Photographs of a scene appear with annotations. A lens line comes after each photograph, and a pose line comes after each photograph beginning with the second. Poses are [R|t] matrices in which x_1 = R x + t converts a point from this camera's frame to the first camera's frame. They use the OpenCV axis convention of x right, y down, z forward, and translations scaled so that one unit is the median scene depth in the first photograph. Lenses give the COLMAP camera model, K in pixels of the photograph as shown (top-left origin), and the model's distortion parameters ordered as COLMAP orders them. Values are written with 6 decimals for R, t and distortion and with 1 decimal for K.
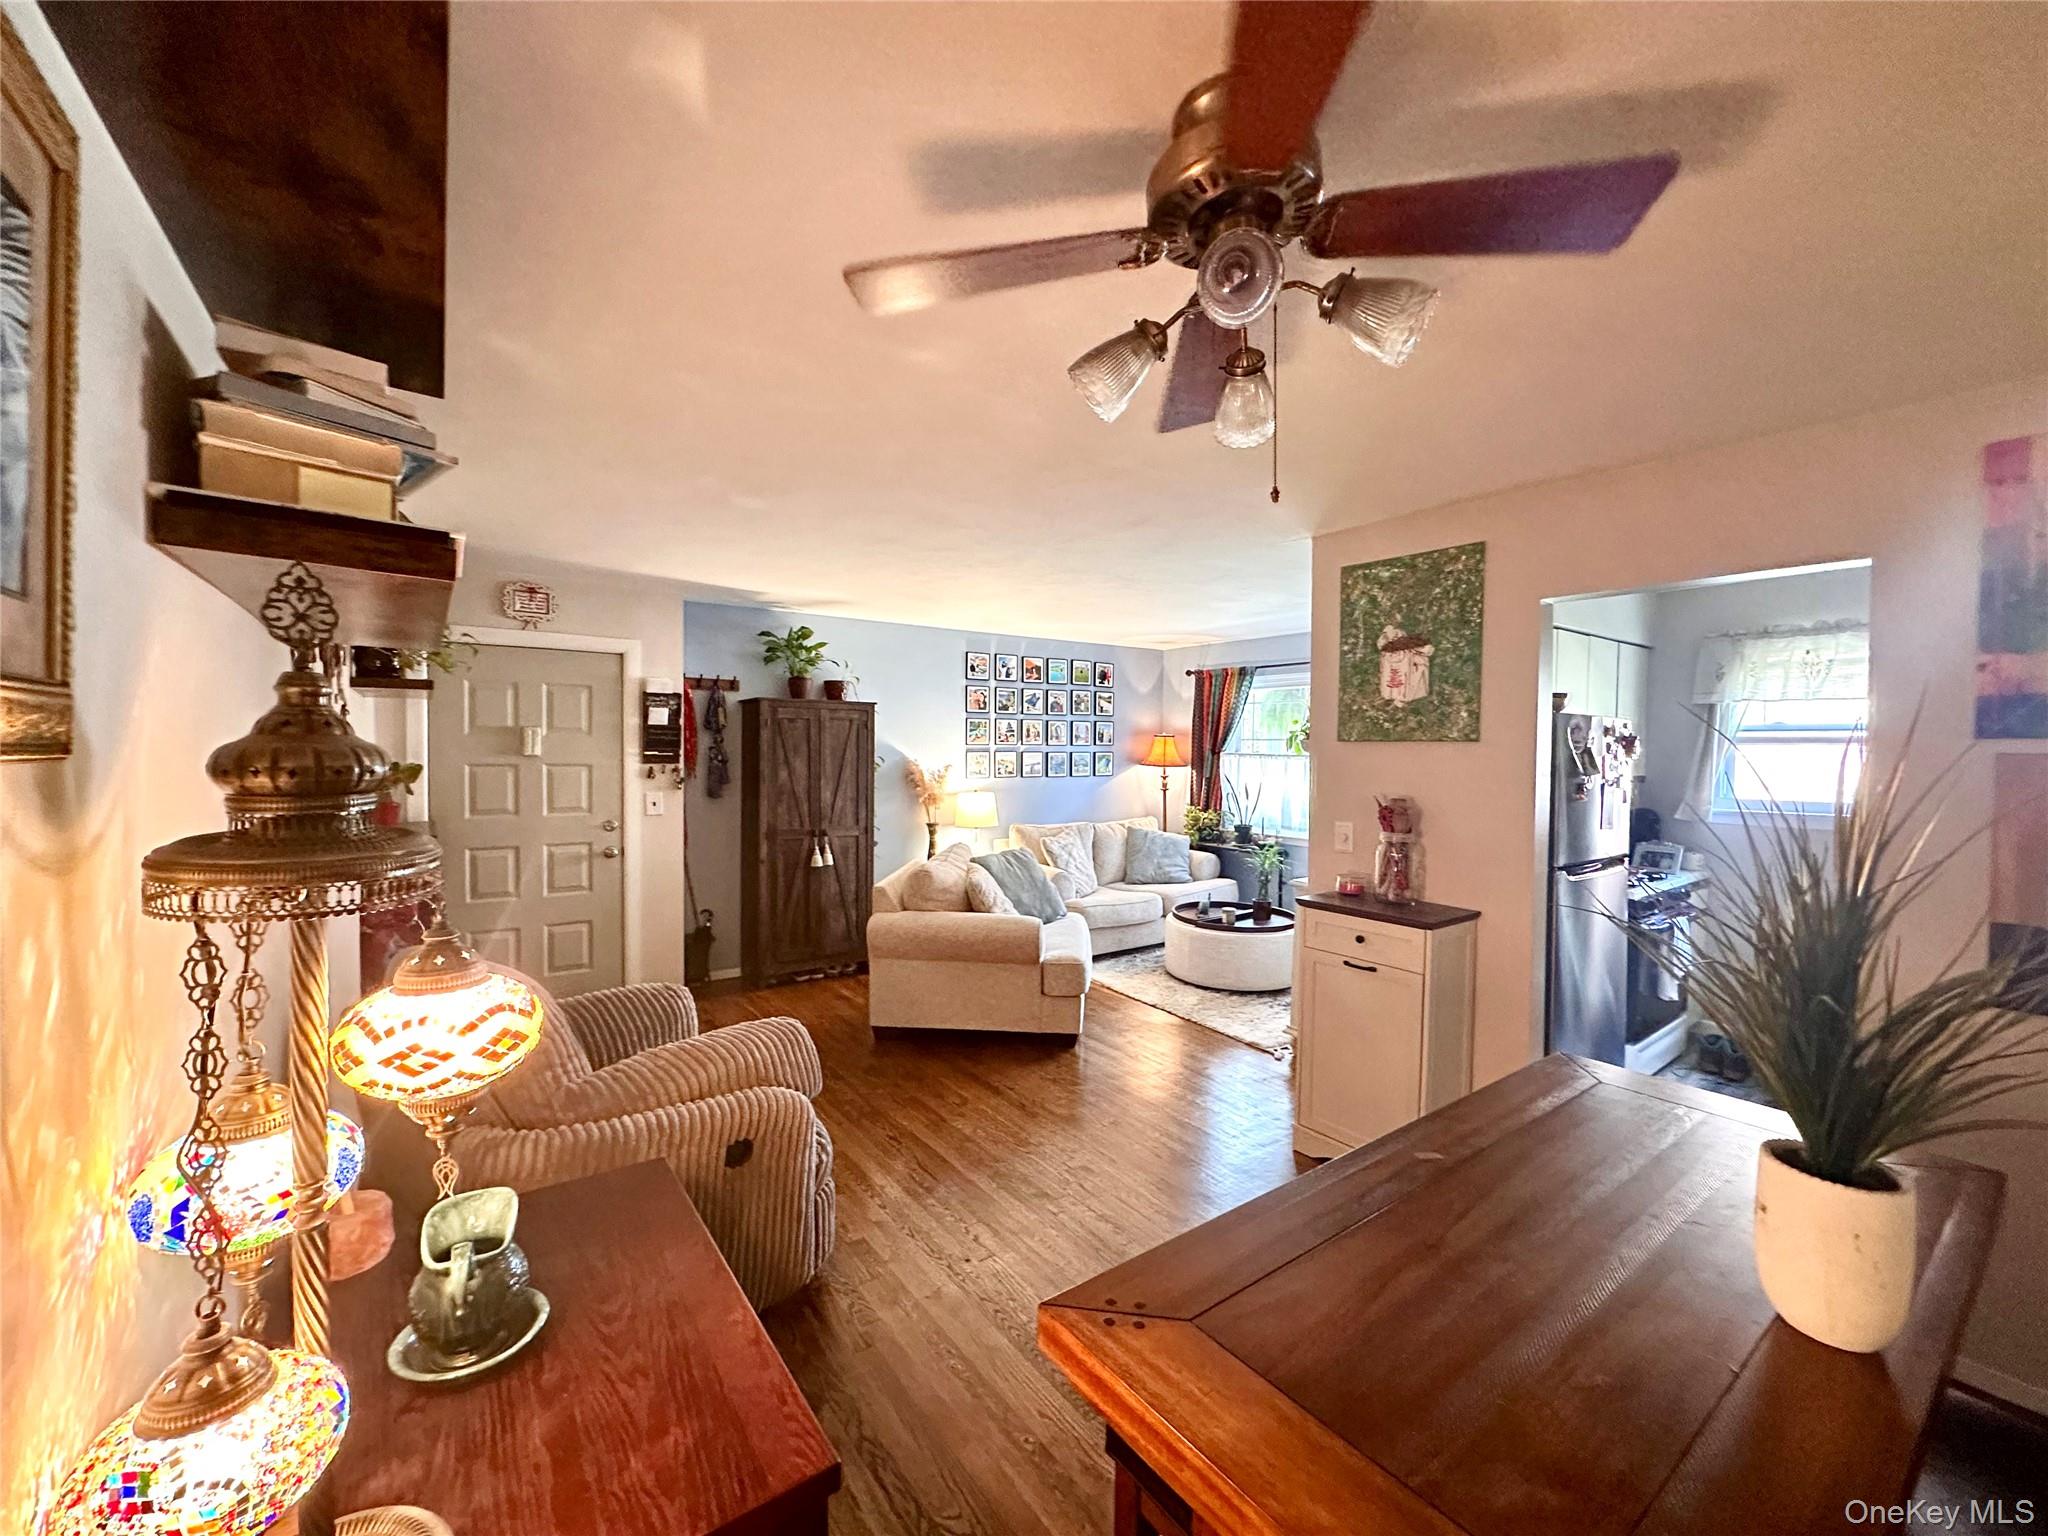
lens RADIAL K [[816.2, 0, 1020.7], [0, 816.2, 770.6], [0, 0, 1]] dist [-0.006031, 0.000831]
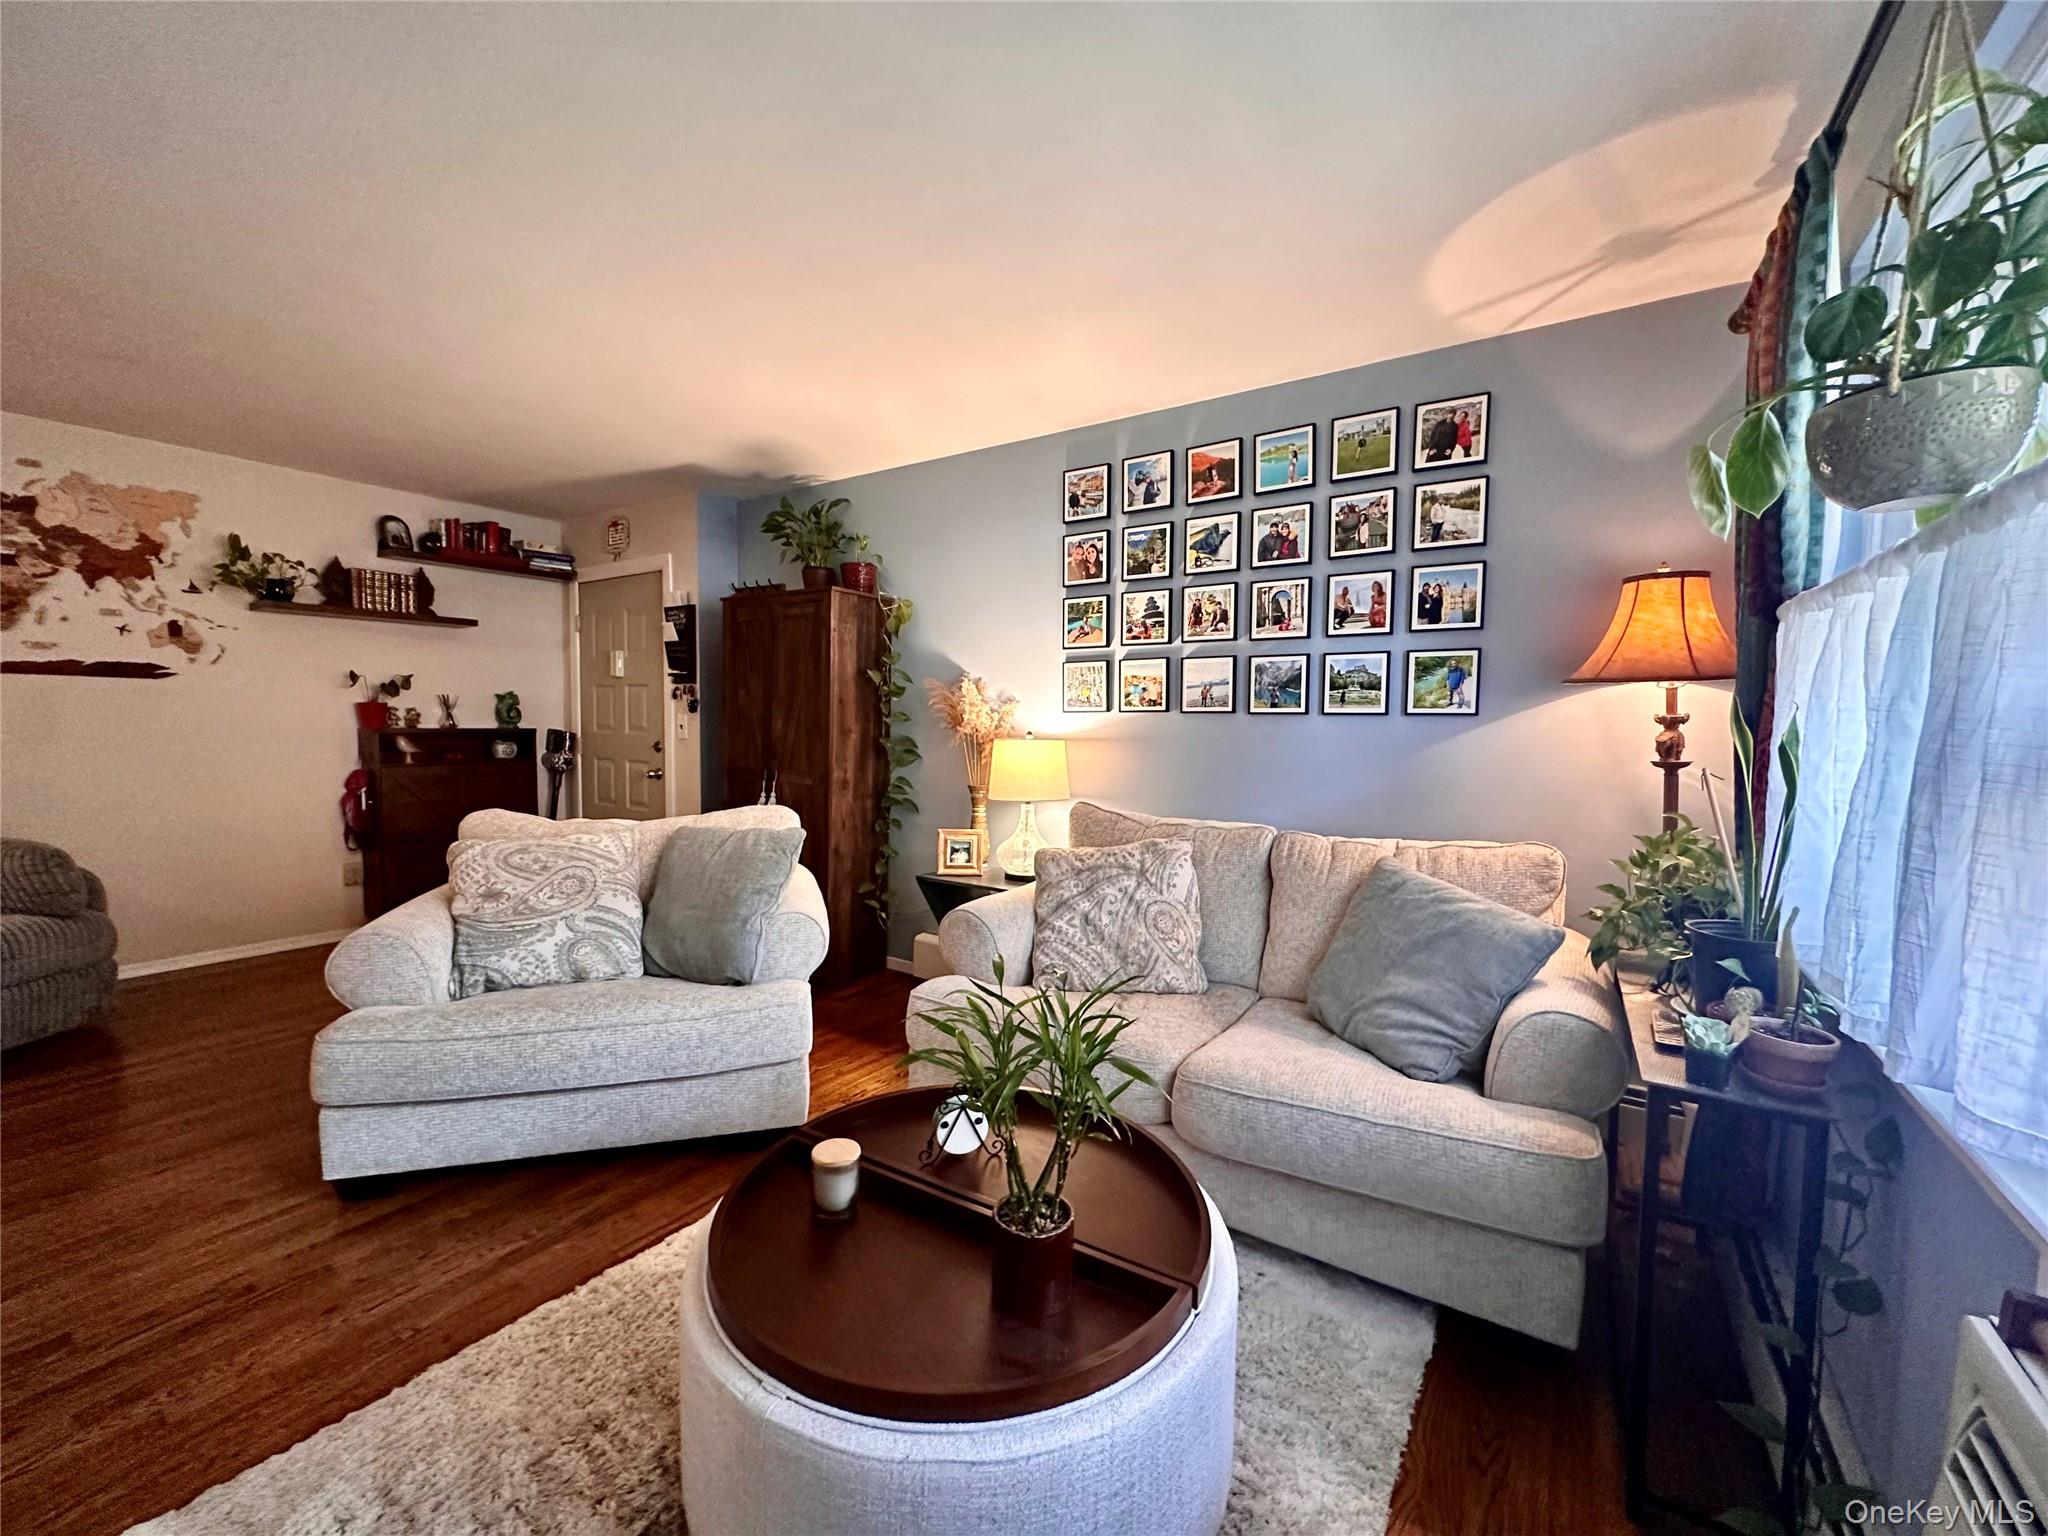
lens RADIAL K [[816.2, 0, 1022.6], [0, 816.2, 771.1], [0, 0, 1]] dist [-0.006031, 0.000831]
pose [[0.344070, 0.055433, -0.937306, 0.521135], [-0.039662, 0.998223, 0.044476, 0.031077], [0.938106, 0.021872, 0.345657, 0.961217]]
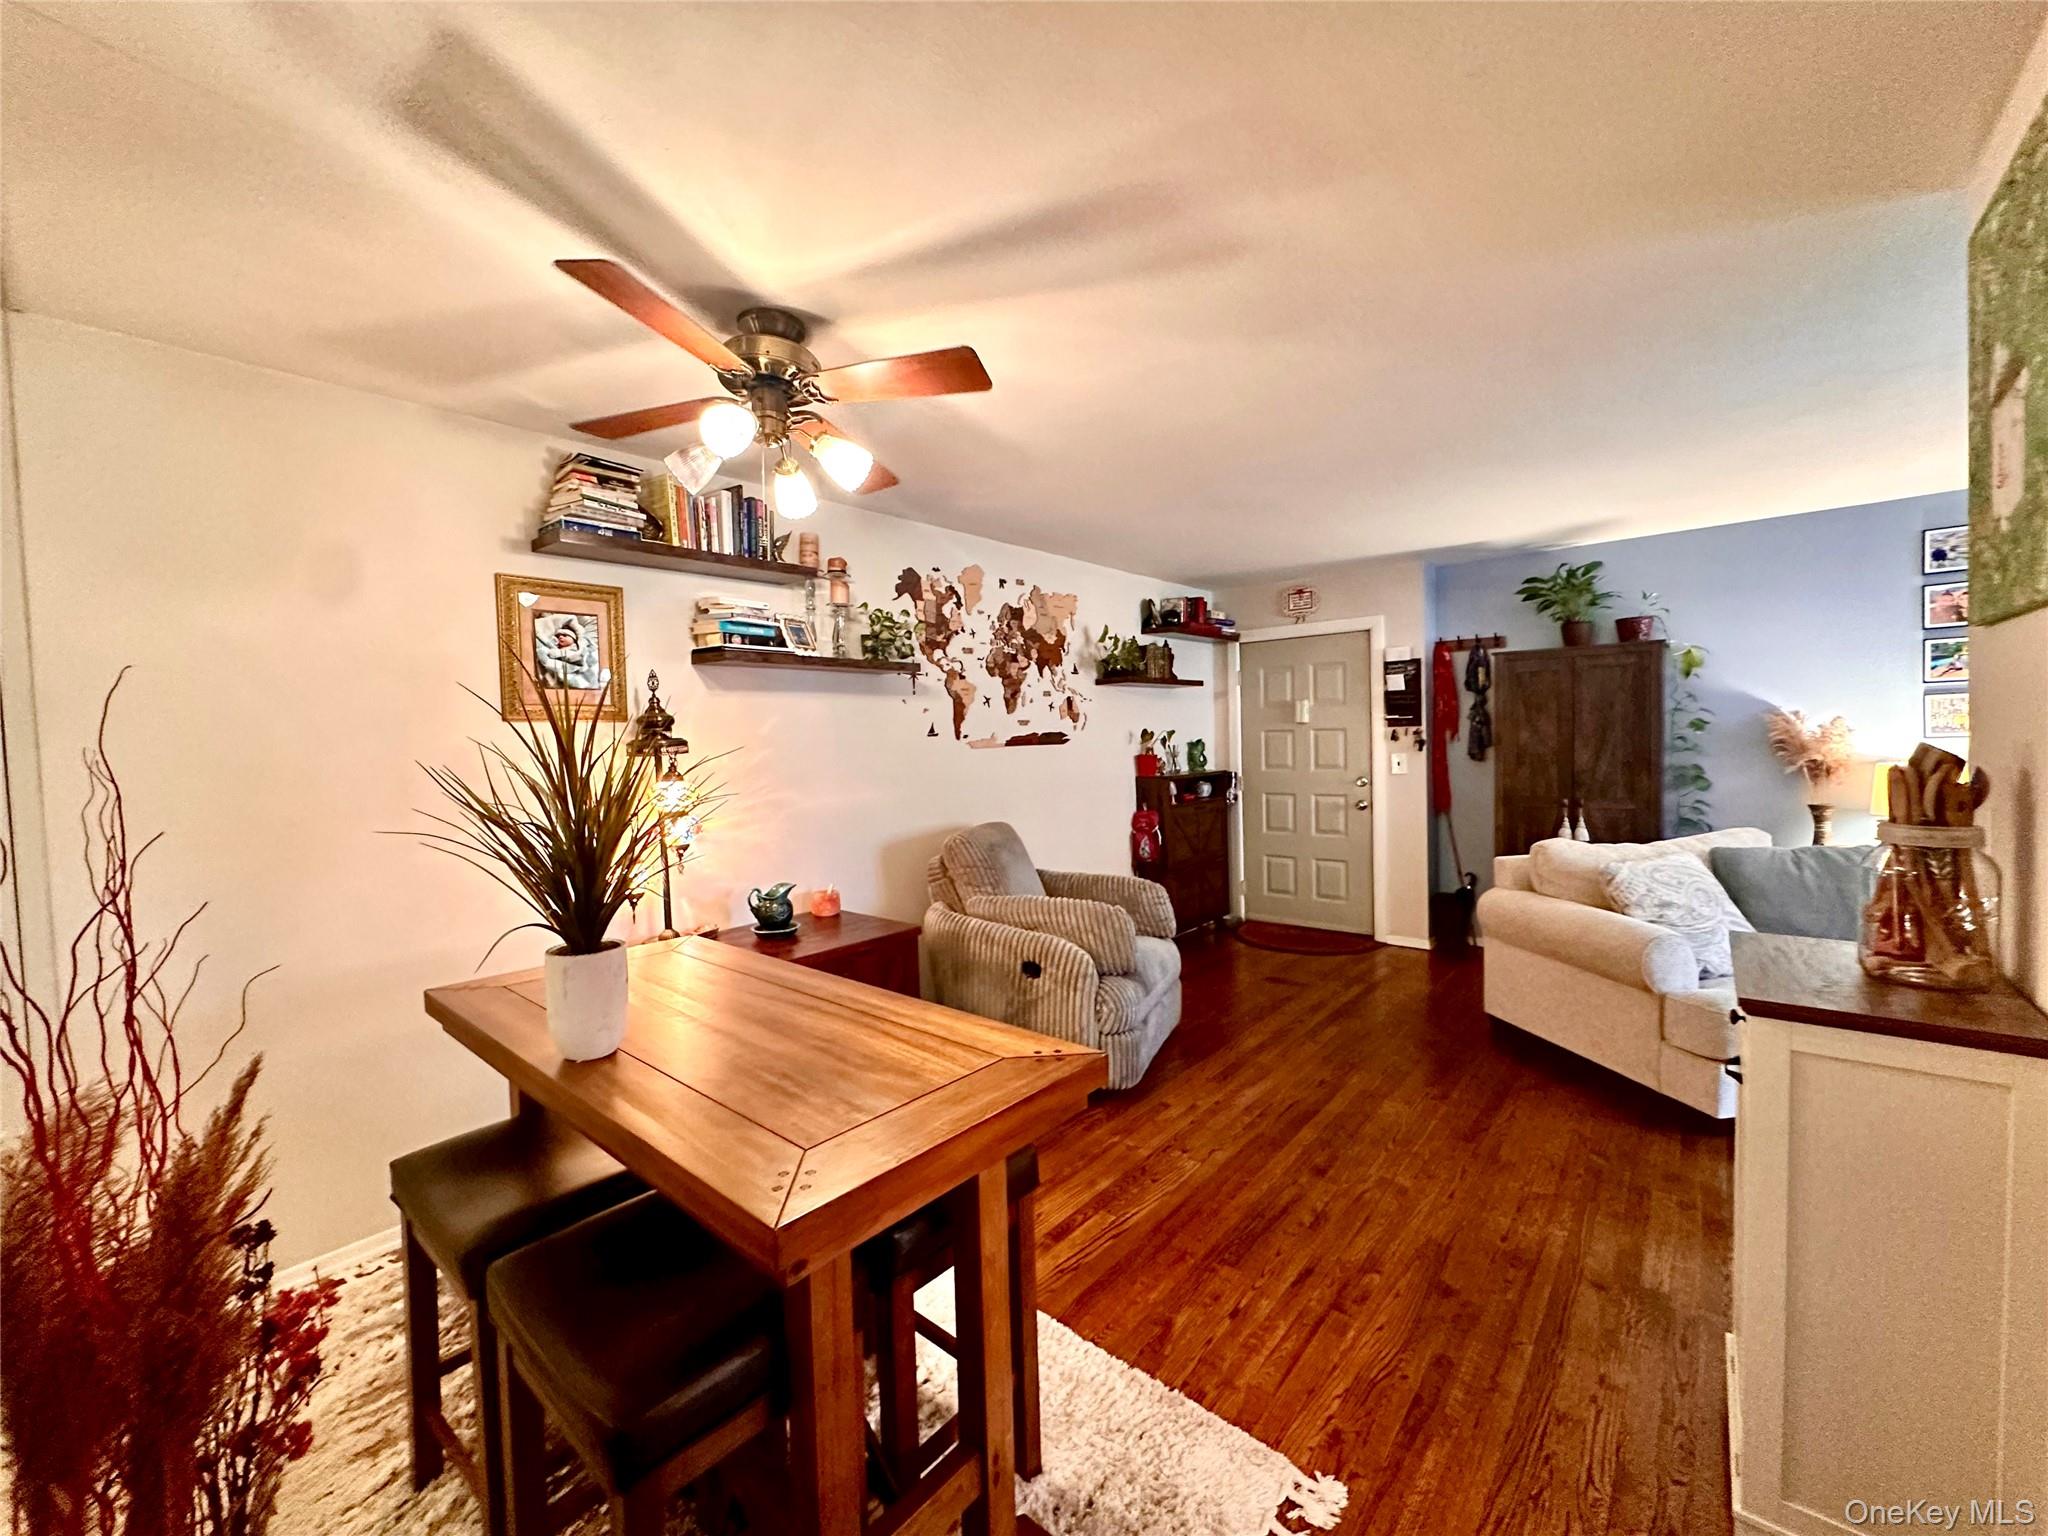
lens RADIAL K [[816.2, 0, 1023.6], [0, 816.2, 765.8], [0, 0, 1]] dist [-0.006031, 0.000831]
pose [[0.230348, 0.016402, -0.972970, 0.451077], [0.005033, 0.999824, 0.018047, 0.019609], [0.973095, -0.009054, 0.230225, 0.244115]]
